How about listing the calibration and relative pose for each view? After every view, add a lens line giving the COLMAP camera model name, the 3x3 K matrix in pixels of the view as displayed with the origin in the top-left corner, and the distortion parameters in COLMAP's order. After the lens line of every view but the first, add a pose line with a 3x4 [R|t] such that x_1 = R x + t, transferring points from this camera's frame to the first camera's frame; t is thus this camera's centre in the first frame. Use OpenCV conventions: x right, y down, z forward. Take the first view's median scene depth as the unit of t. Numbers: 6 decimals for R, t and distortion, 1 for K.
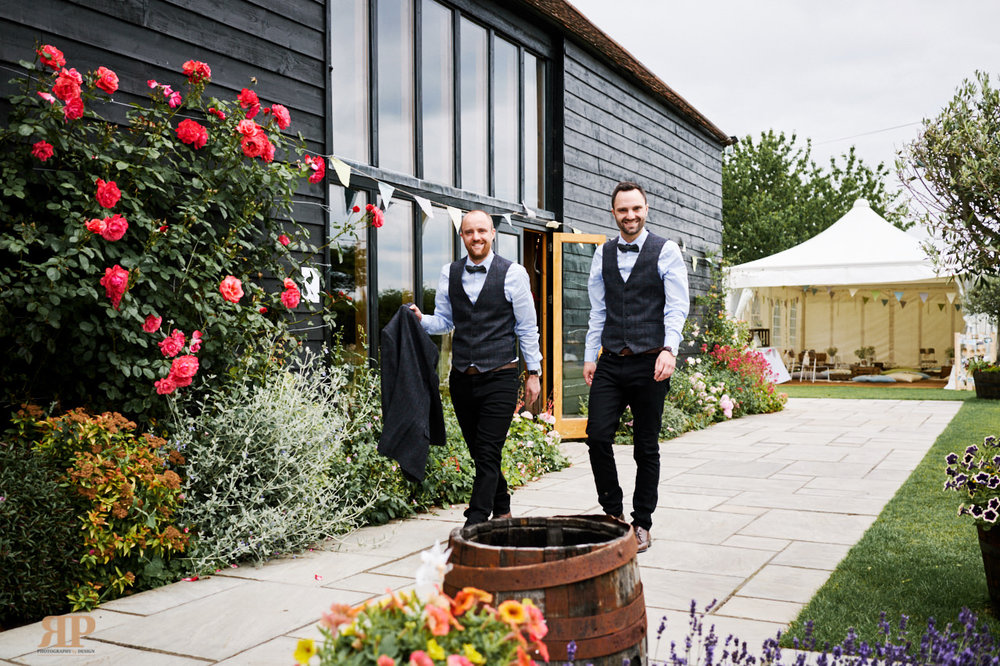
lens RADIAL K [[1016.2, 0, 500.1], [0, 1016.2, 333.8], [0, 0, 1]] dist [-0.004849, 0.000000]
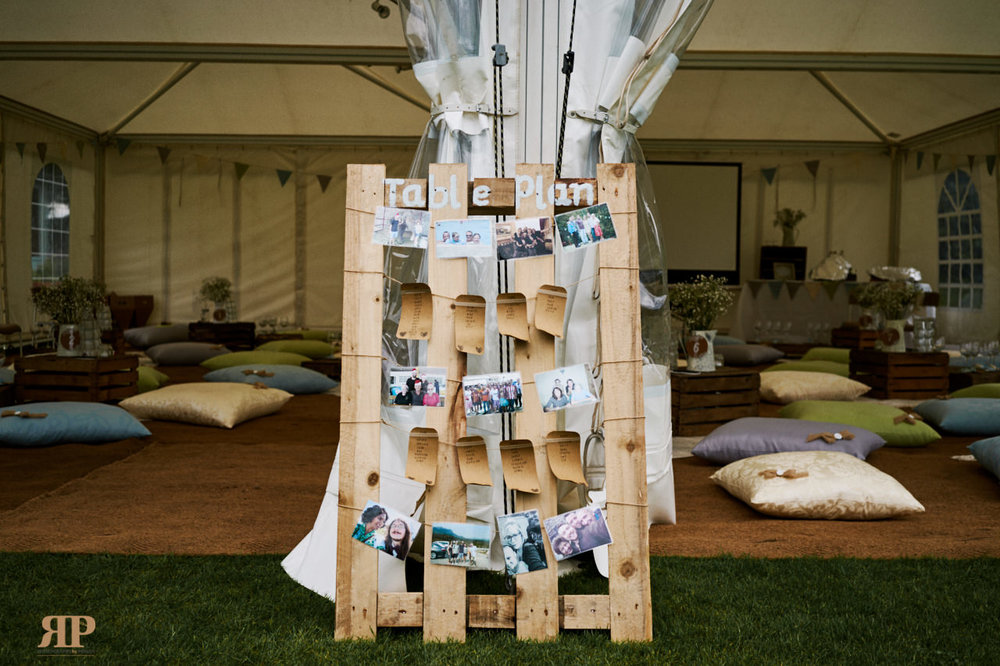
lens RADIAL K [[1016.2, 0, 500.6], [0, 1016.2, 331.7], [0, 0, 1]] dist [-0.004849, 0.000000]
pose [[0.893647, -0.012293, 0.448602, 0.267992], [-0.014370, 0.998328, 0.055983, 0.008510], [-0.448540, -0.056475, 0.891977, 0.576171]]
